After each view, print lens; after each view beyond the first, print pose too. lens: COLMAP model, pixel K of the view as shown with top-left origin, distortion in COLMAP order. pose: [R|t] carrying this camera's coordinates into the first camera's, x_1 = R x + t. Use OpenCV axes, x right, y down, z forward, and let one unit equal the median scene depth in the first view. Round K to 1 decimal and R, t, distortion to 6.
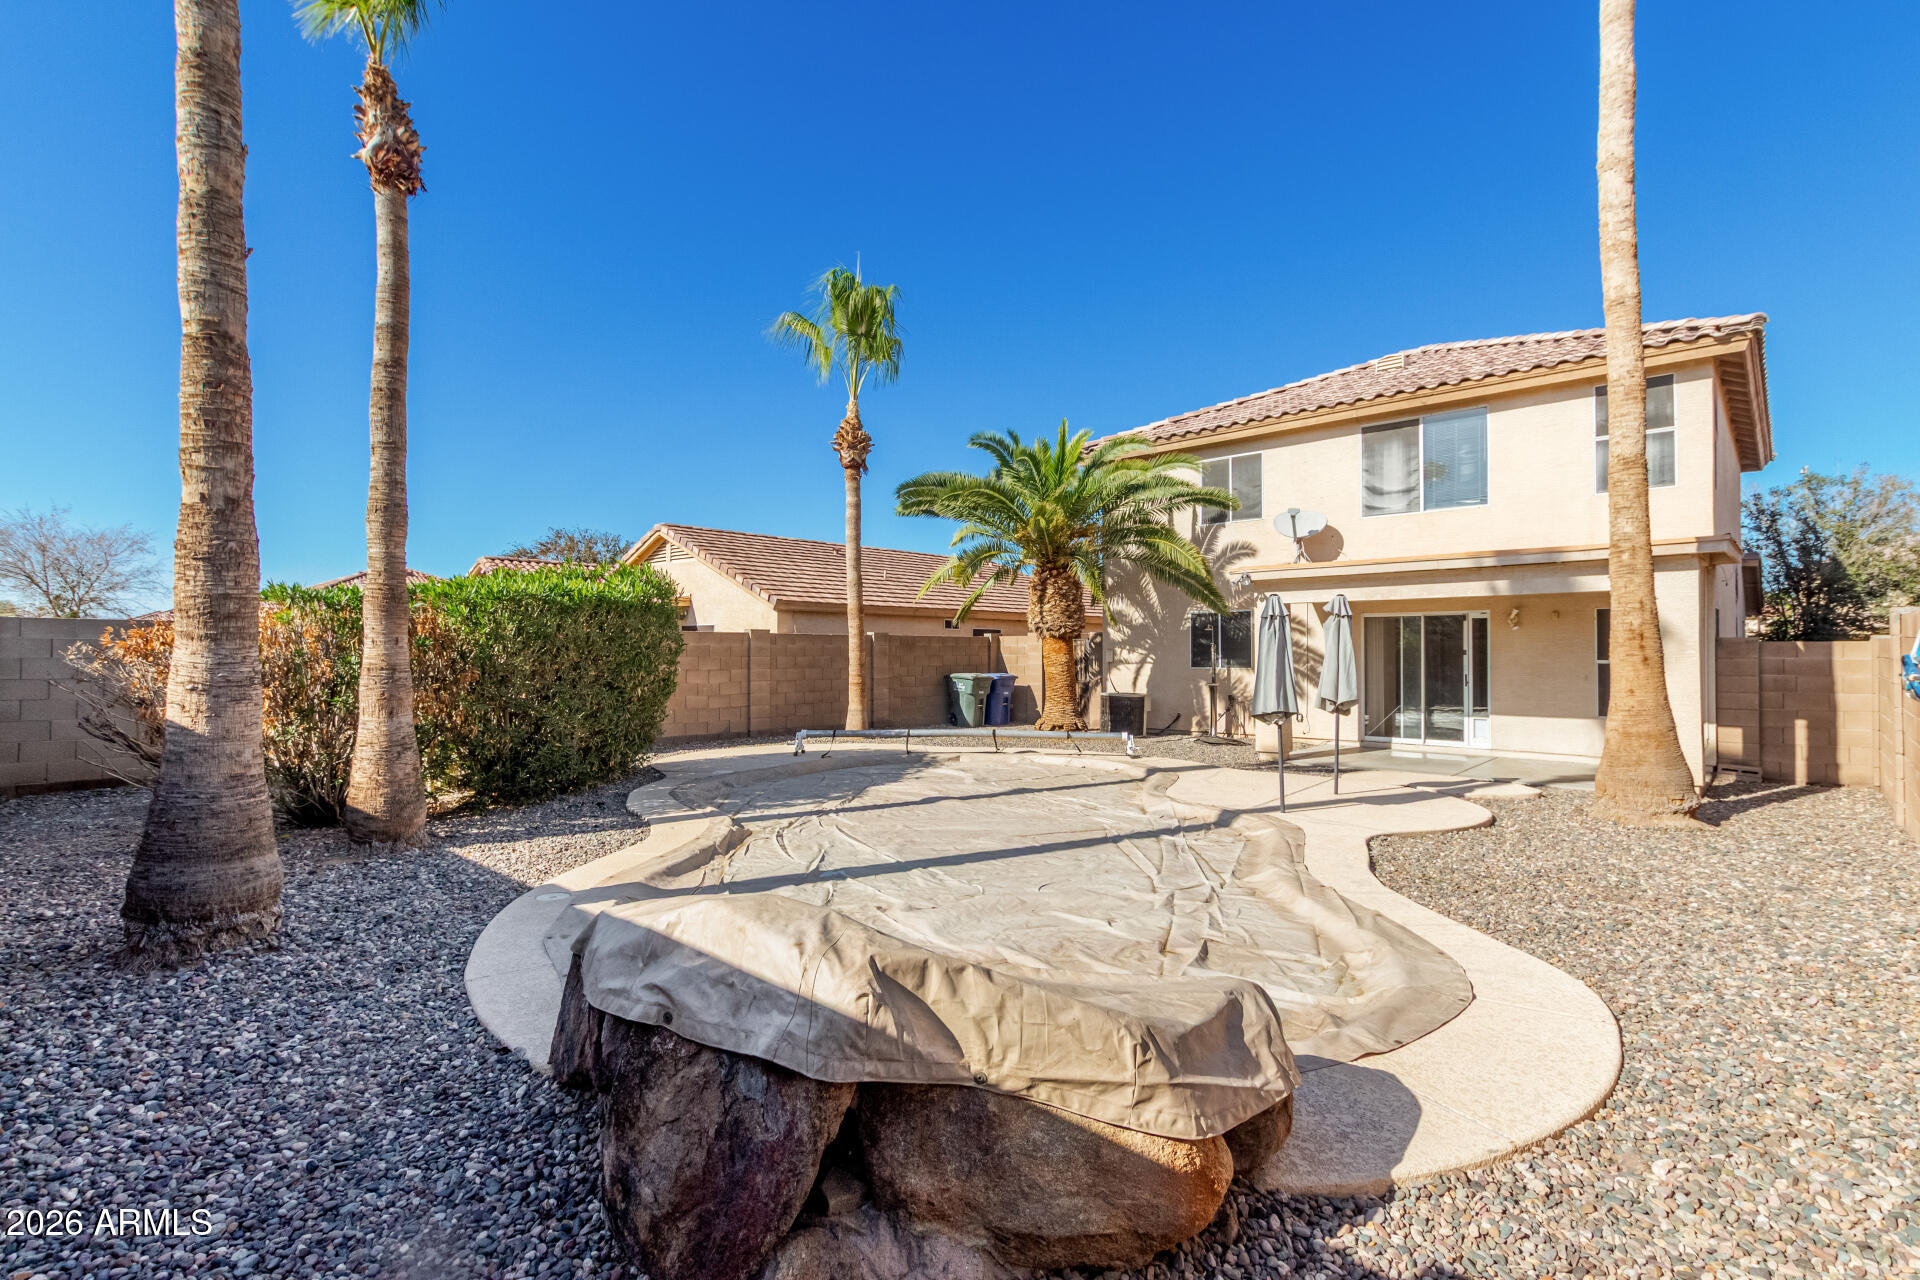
lens RADIAL K [[882.1, 0, 960.0], [0, 882.1, 640.0], [0, 0, 1]] dist [0.002368, 0.000242]
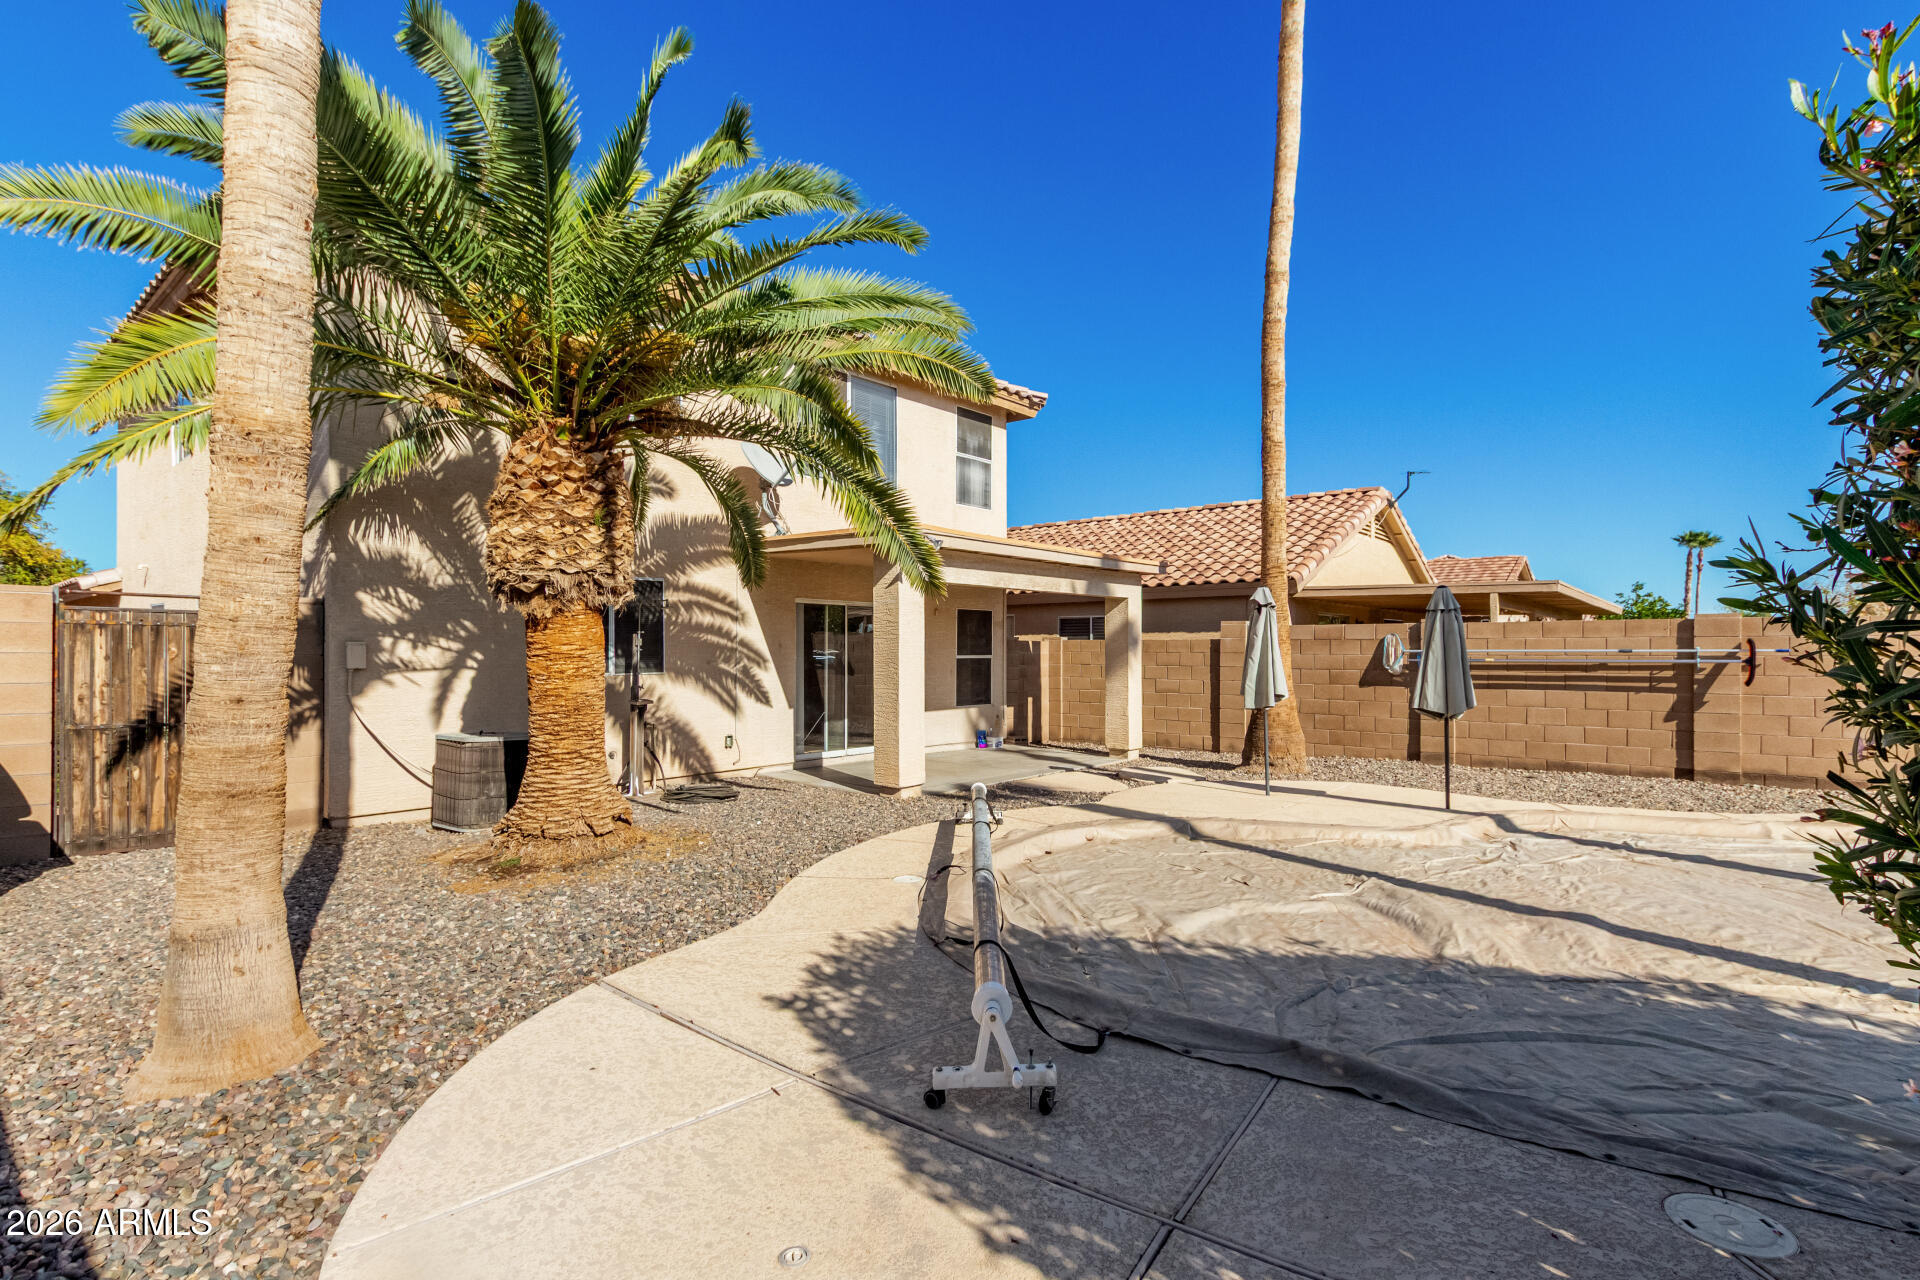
lens RADIAL K [[902.6, 0, 957.7], [0, 902.6, 668.6], [0, 0, 1]] dist [0.003248, 0.000308]
pose [[-0.029167, -0.017943, 0.999413, -0.335797], [-0.013486, 0.999755, 0.017555, 0.015676], [-0.999484, -0.012966, -0.029402, 0.857682]]
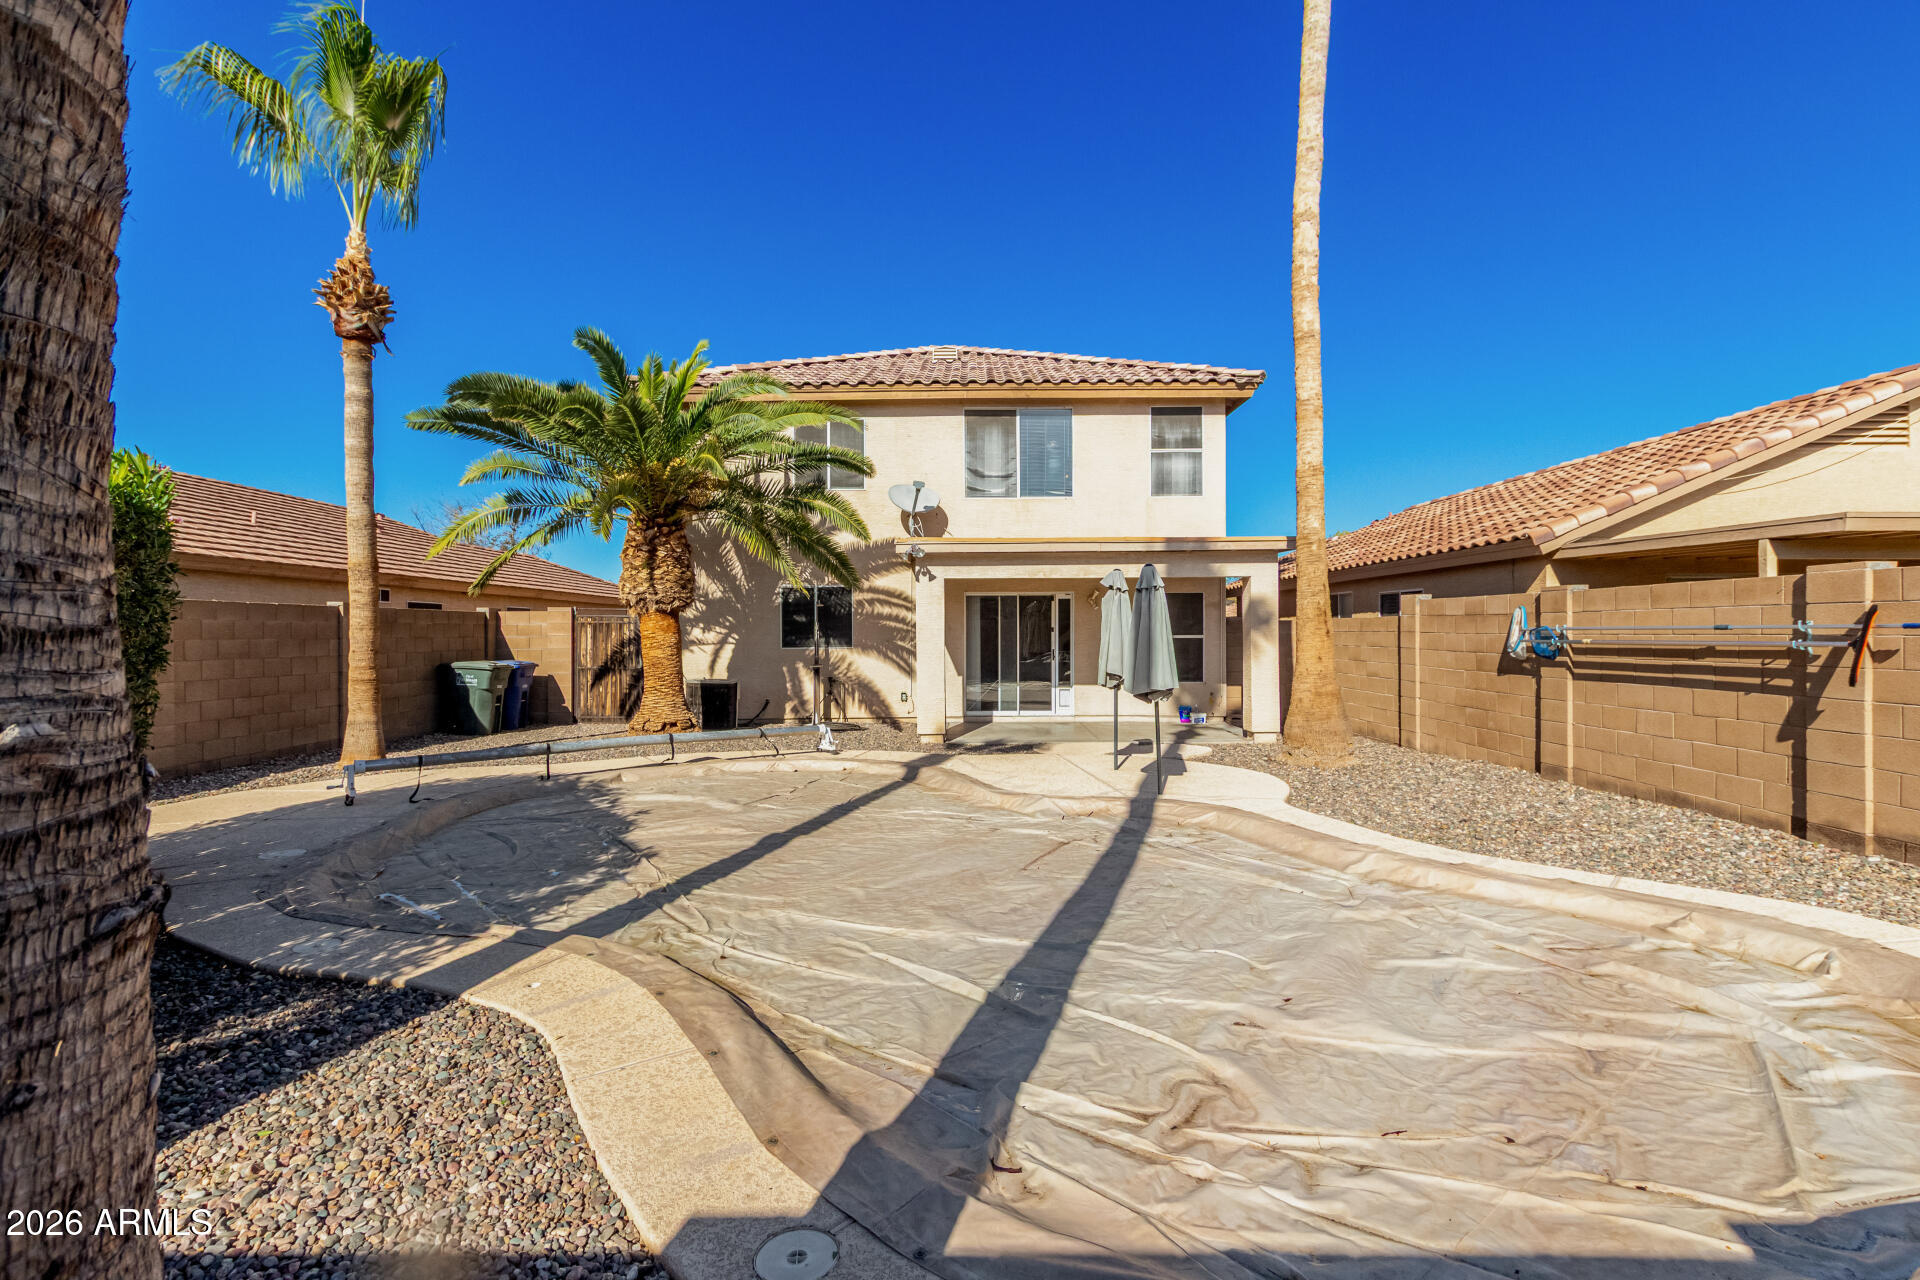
lens RADIAL K [[882.1, 0, 960.0], [0, 882.1, 640.0], [0, 0, 1]] dist [0.002368, 0.000242]
pose [[0.738851, -0.009517, 0.673801, -0.233717], [-0.004044, 0.999820, 0.018556, 0.006575], [-0.673856, -0.016435, 0.738680, 0.239585]]
